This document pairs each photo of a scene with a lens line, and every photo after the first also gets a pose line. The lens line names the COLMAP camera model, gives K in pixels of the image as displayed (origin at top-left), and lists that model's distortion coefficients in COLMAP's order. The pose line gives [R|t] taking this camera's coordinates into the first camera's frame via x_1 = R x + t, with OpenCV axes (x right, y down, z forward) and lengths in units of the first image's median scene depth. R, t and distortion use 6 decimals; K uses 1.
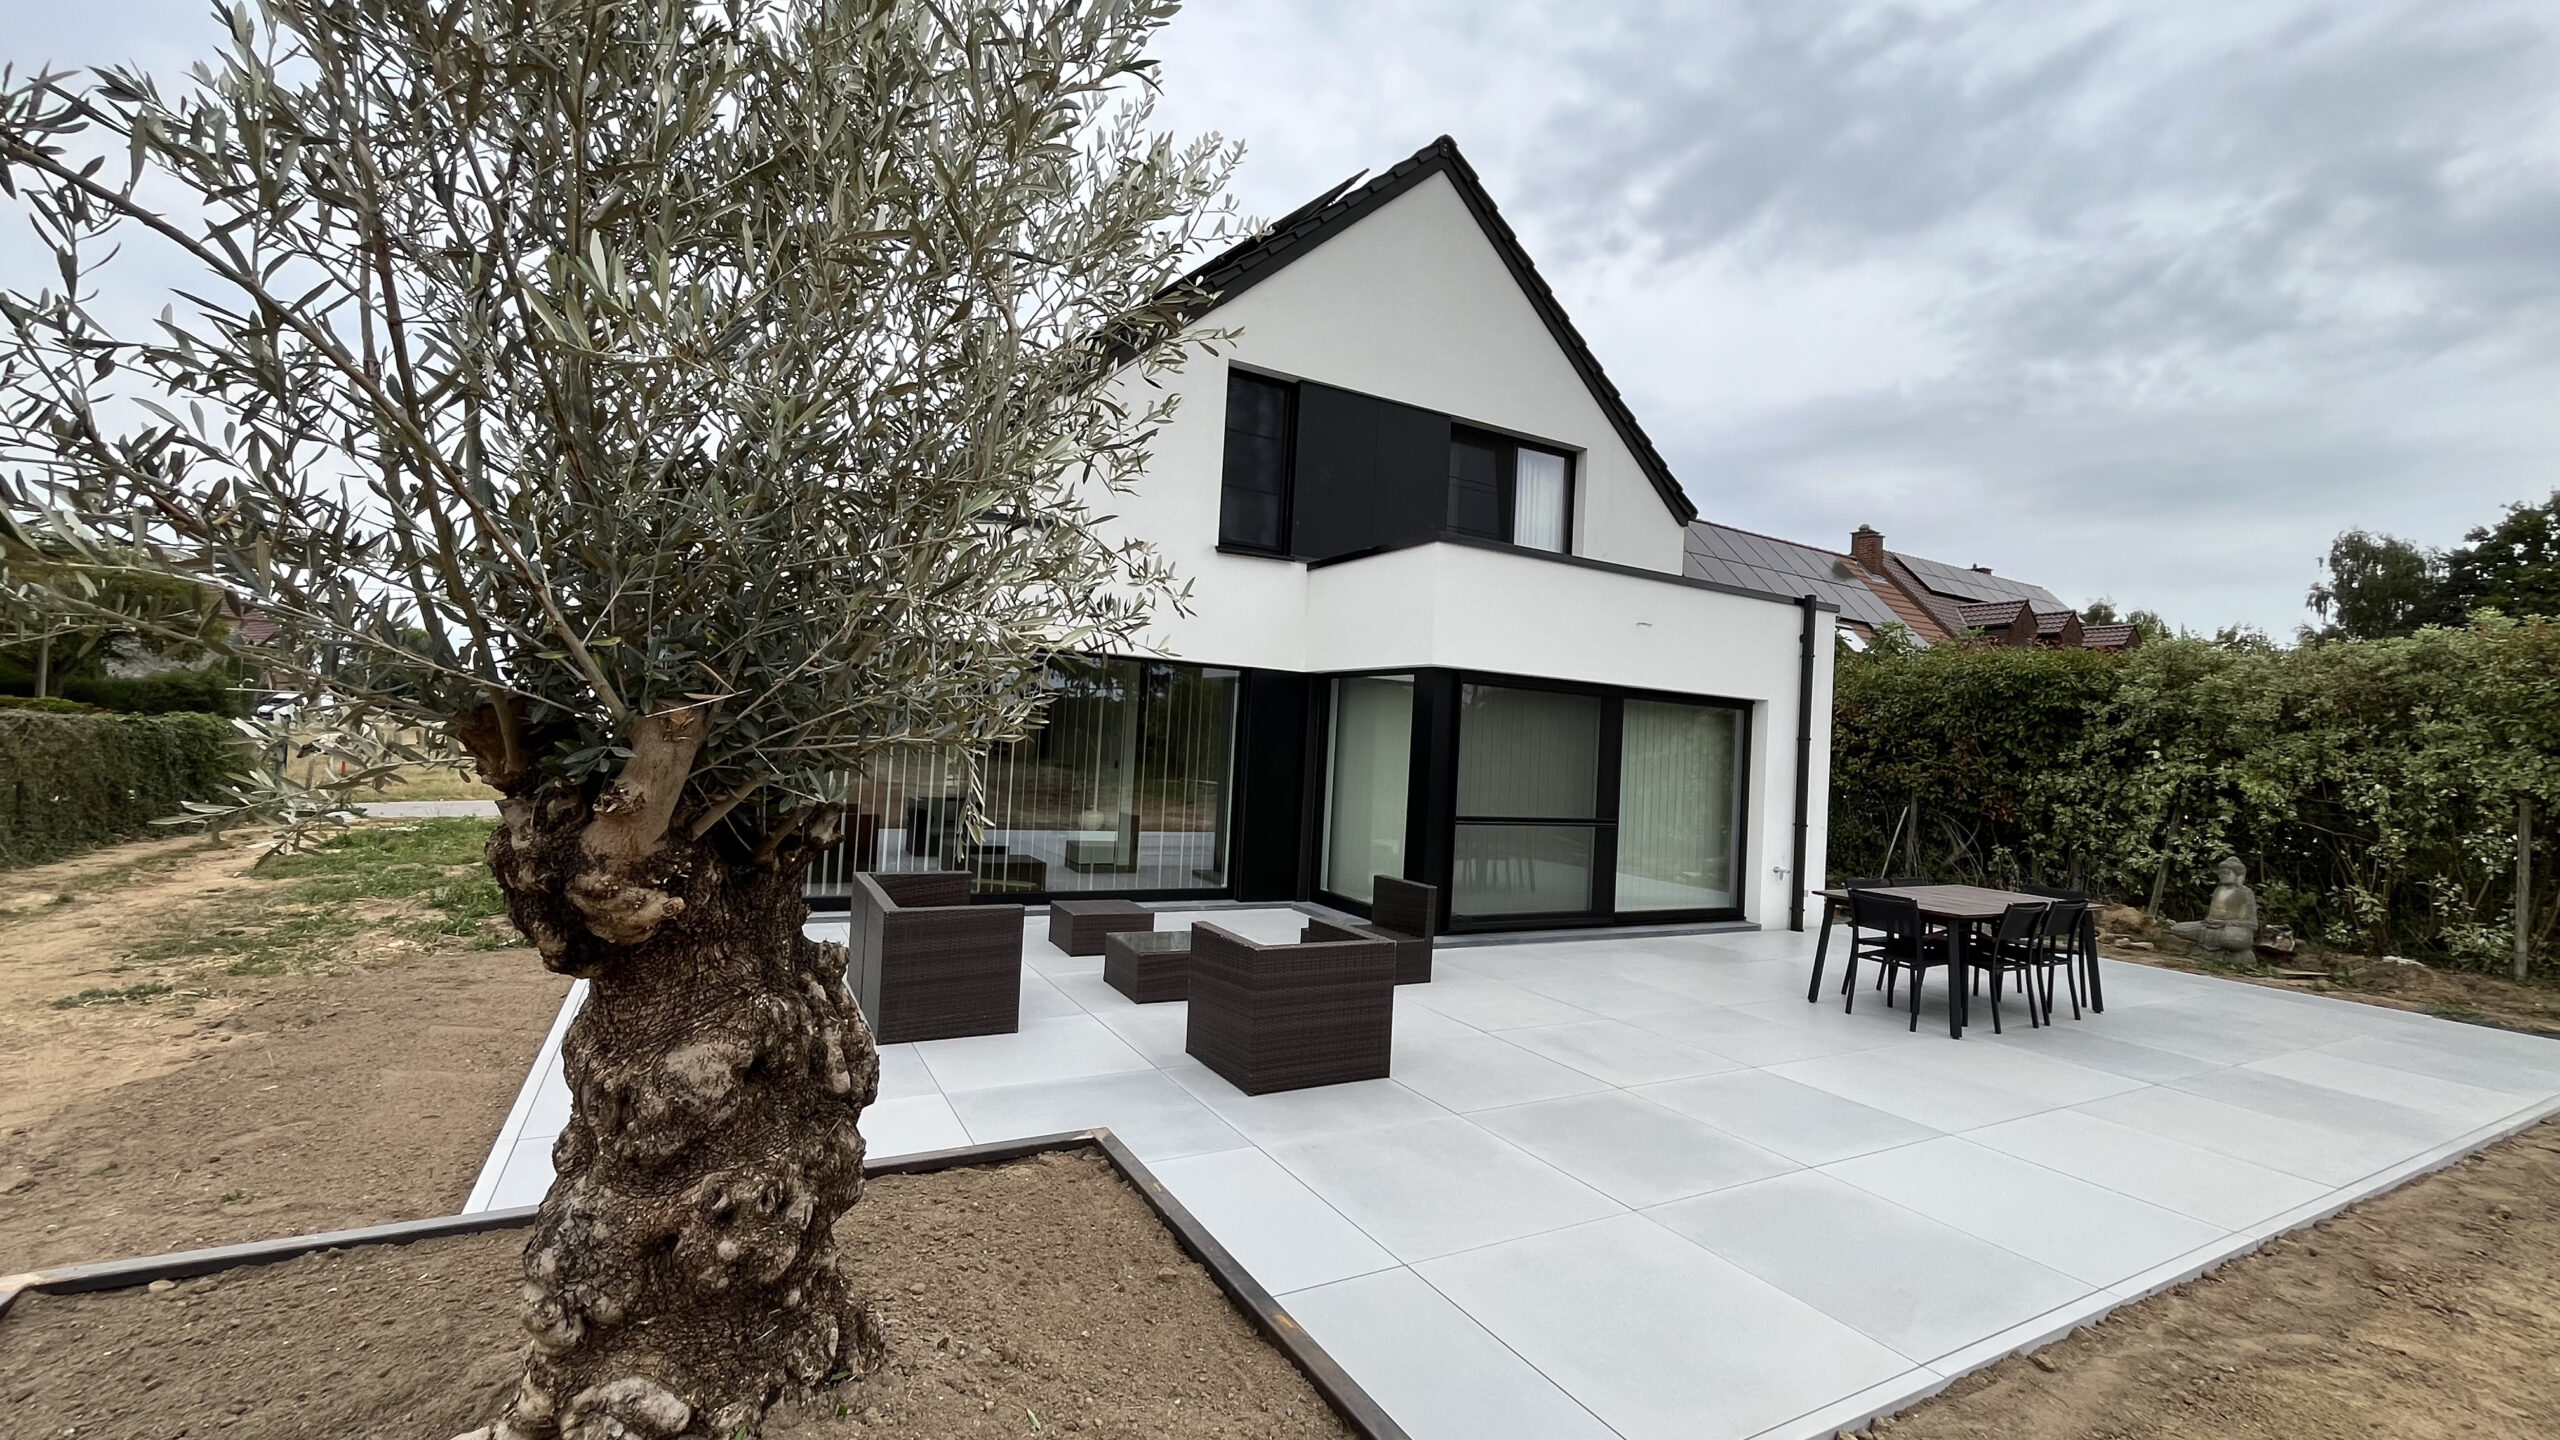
lens RADIAL K [[1037.4, 0, 1282.5], [0, 1037.4, 710.8], [0, 0, 1]] dist [-0.000630, -0.000112]
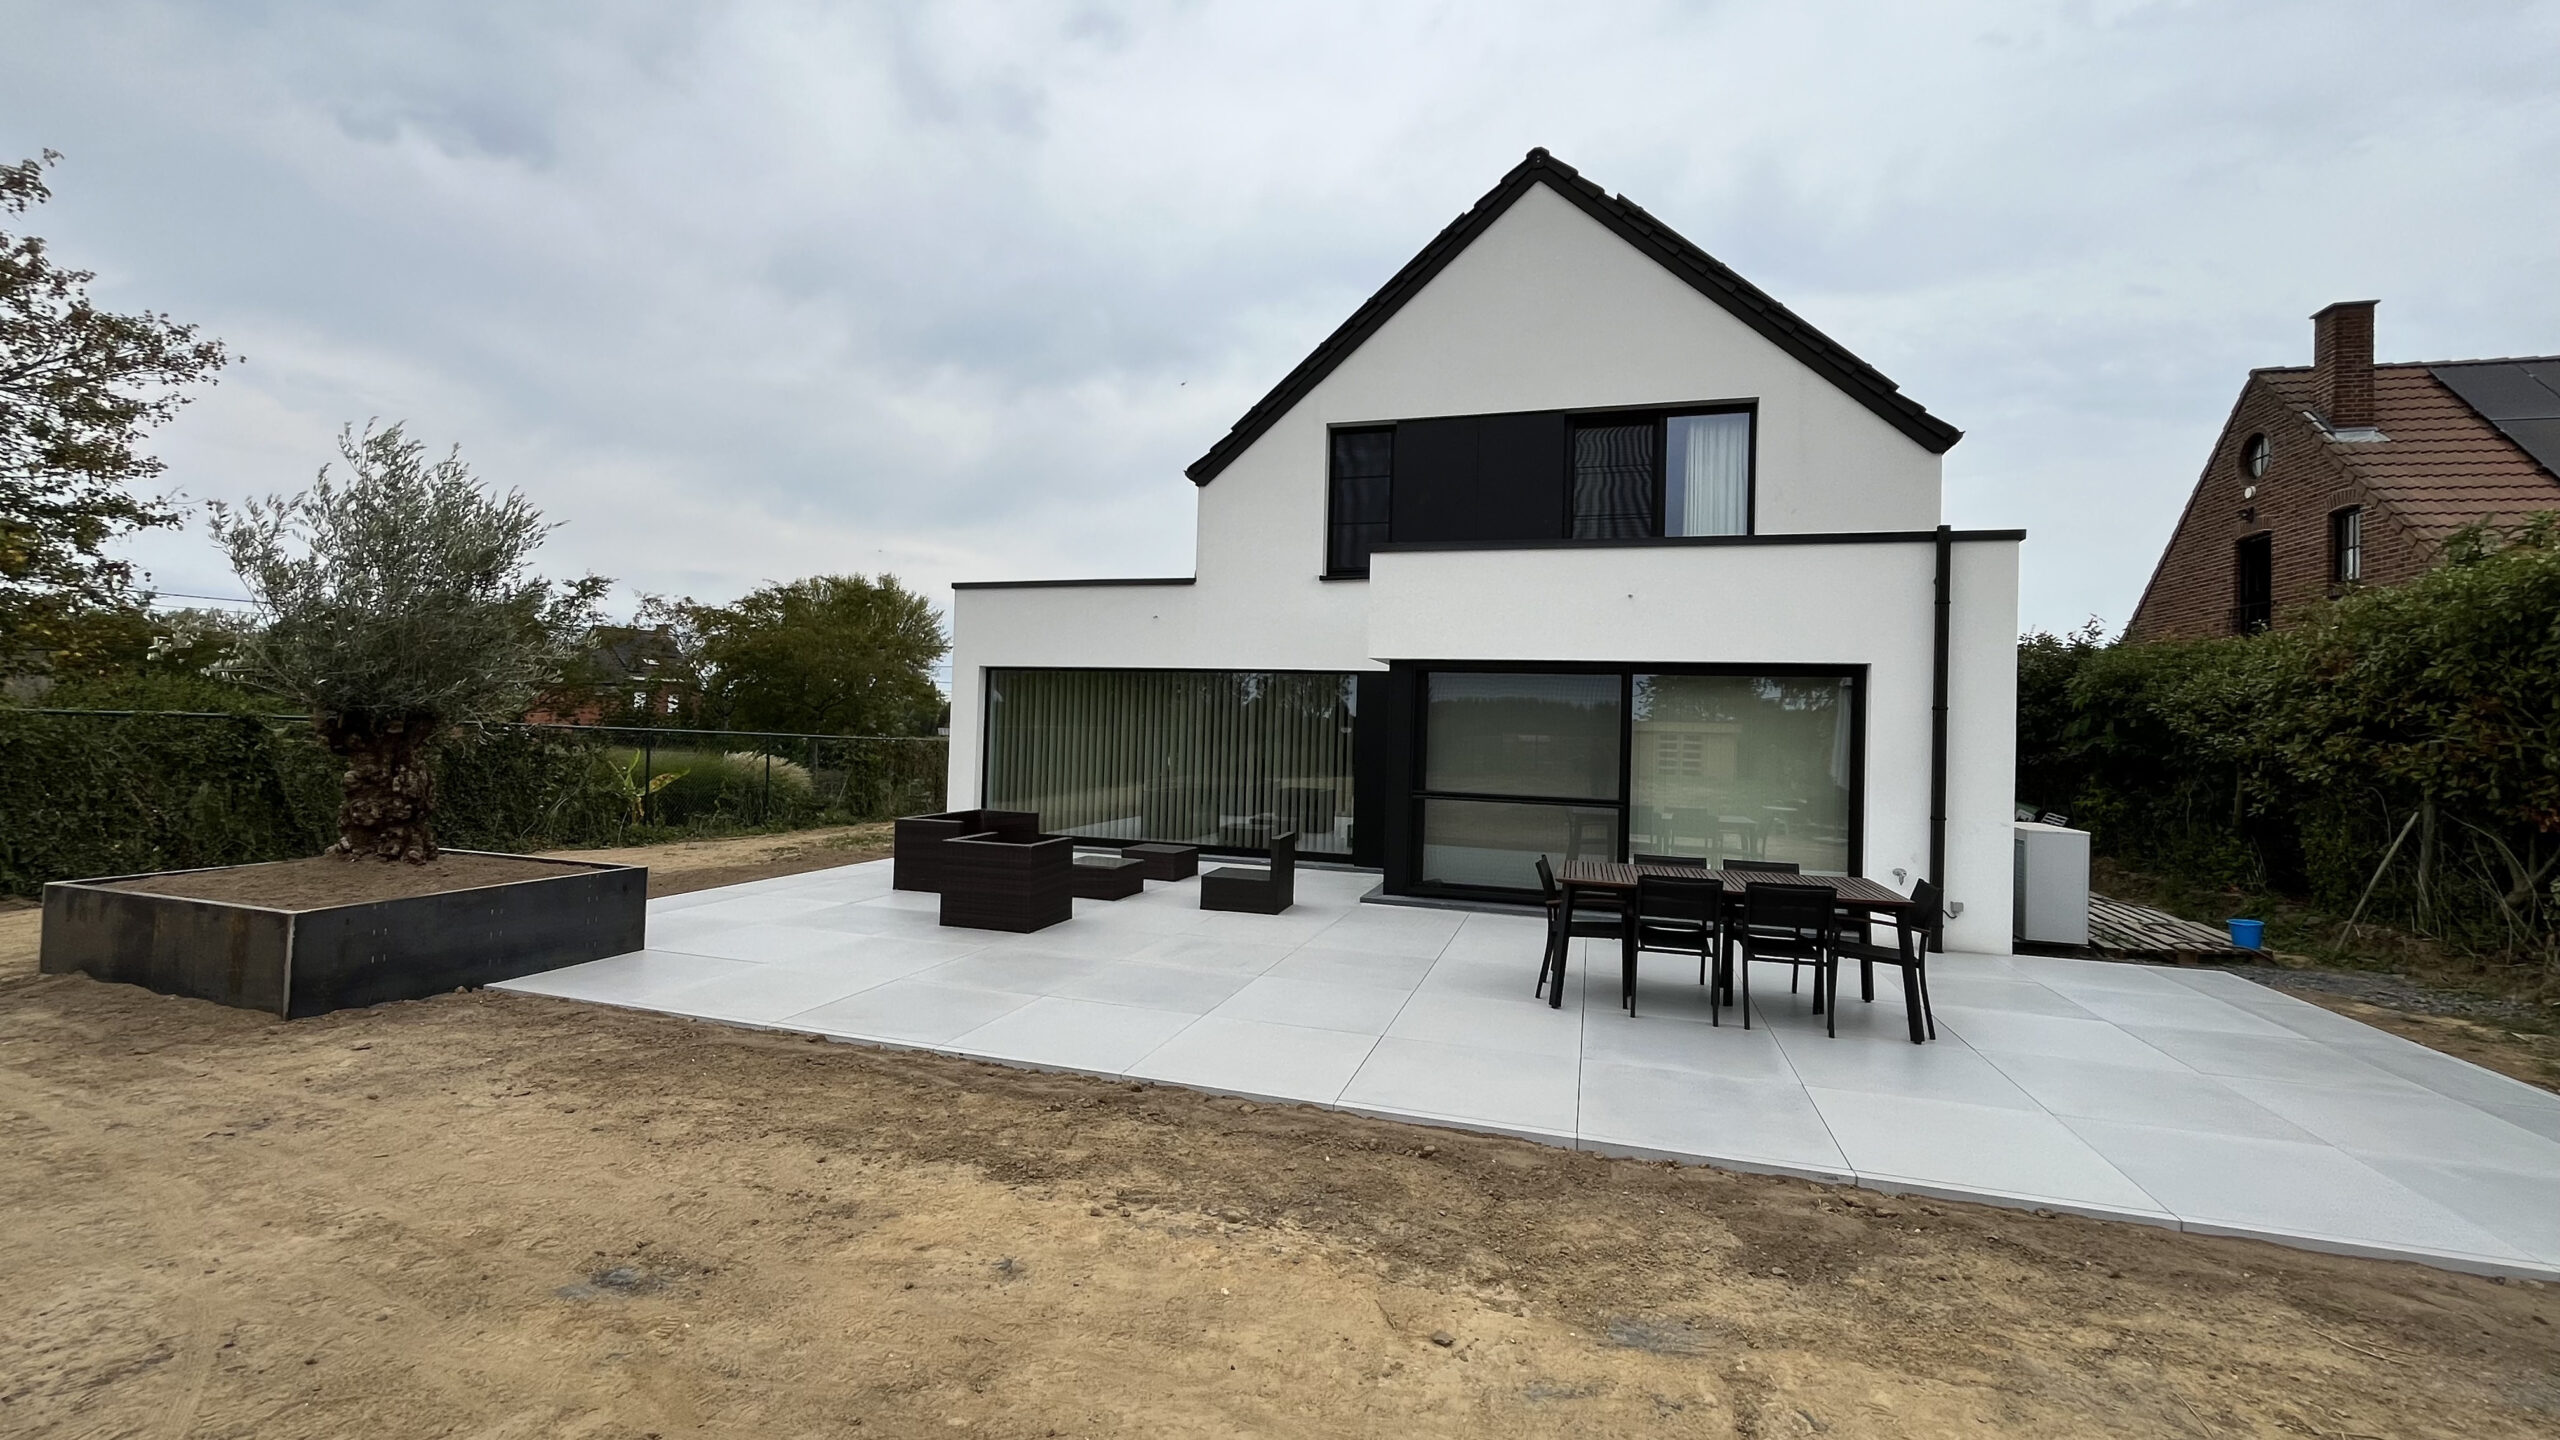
lens RADIAL K [[1033.9, 0, 1280.0], [0, 1033.9, 720.0], [0, 0, 1]] dist [-0.002423, -0.000049]
pose [[0.693759, -0.041904, -0.718987, 0.765444], [0.030580, 0.999120, -0.028724, 0.045552], [0.719558, -0.002059, 0.694430, 0.100562]]
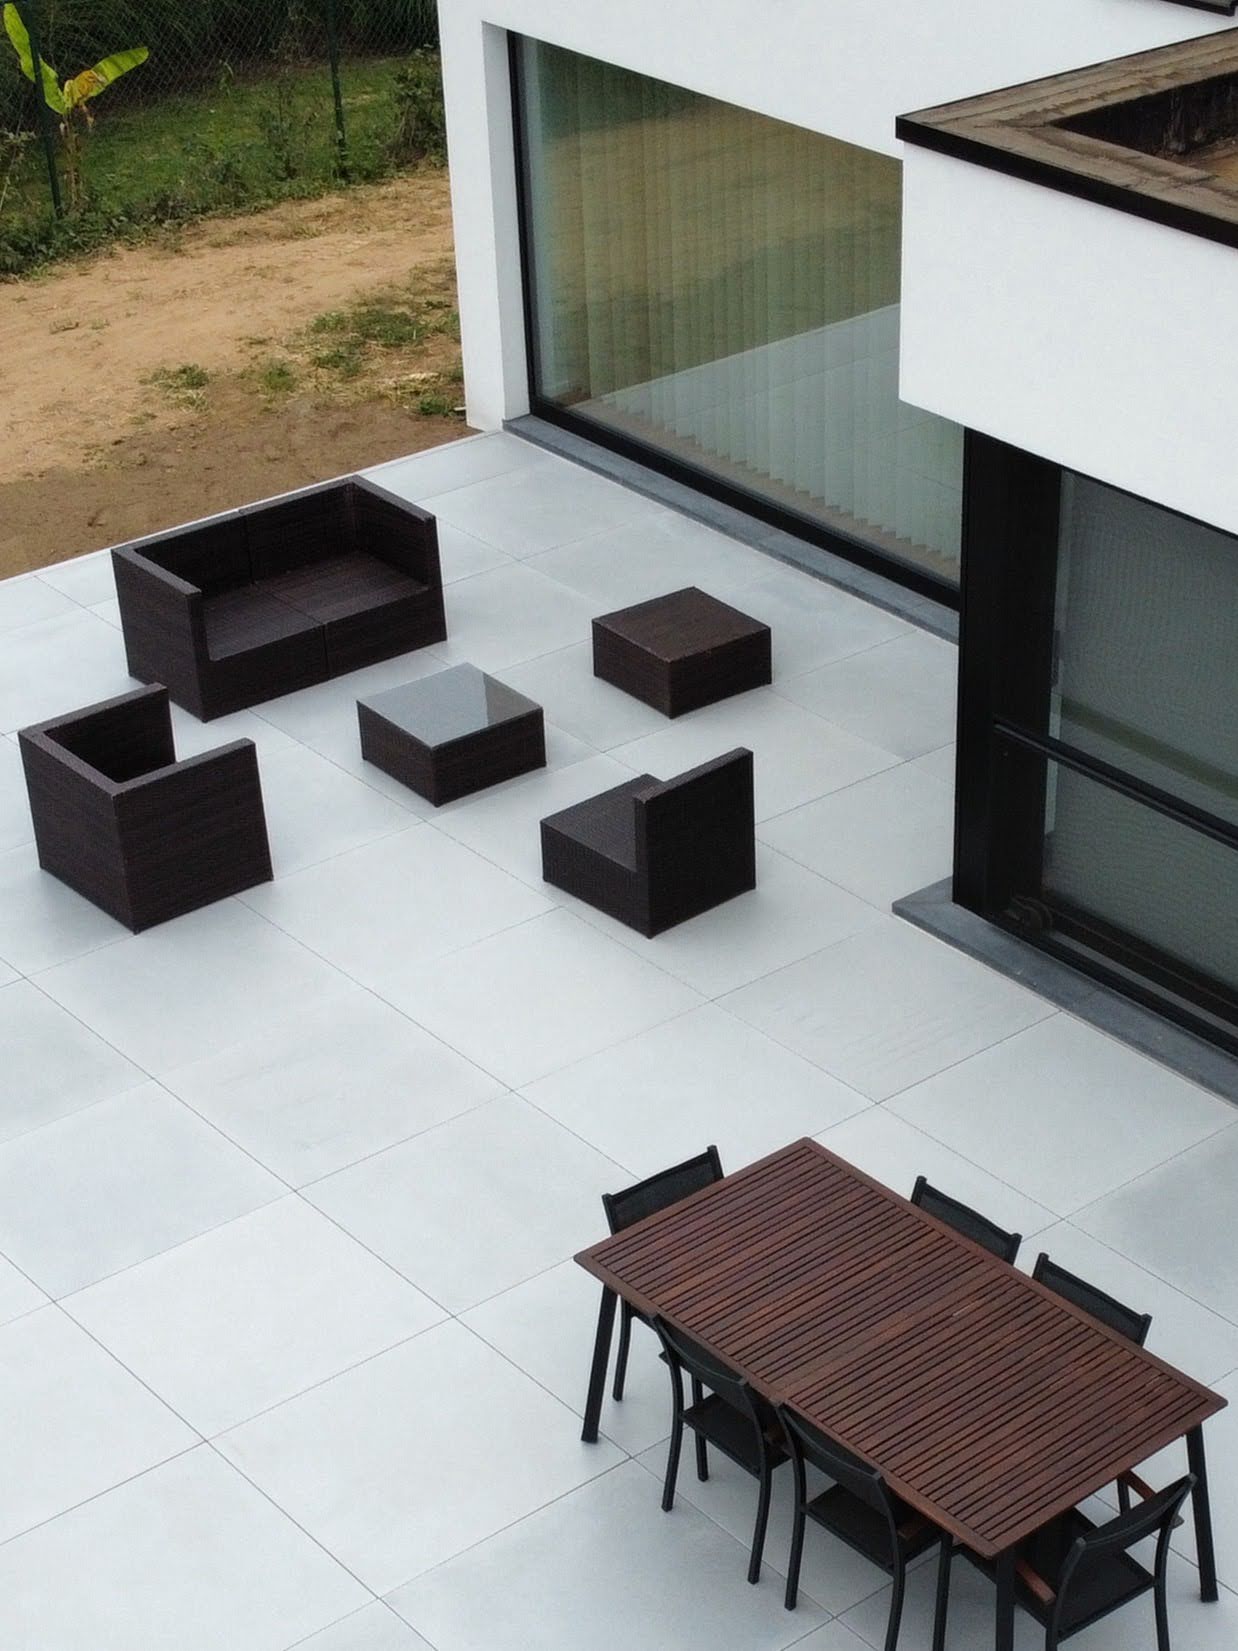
lens RADIAL K [[3251.2, 0, 619.0], [0, 3251.2, 825.5], [0, 0, 1]] dist [0.017528, 0.075230]
pose [[0.157010, 0.422454, -0.892682, 1.314665], [0.068926, 0.897001, 0.436621, -0.456136], [0.985189, -0.130083, 0.111720, 0.567590]]
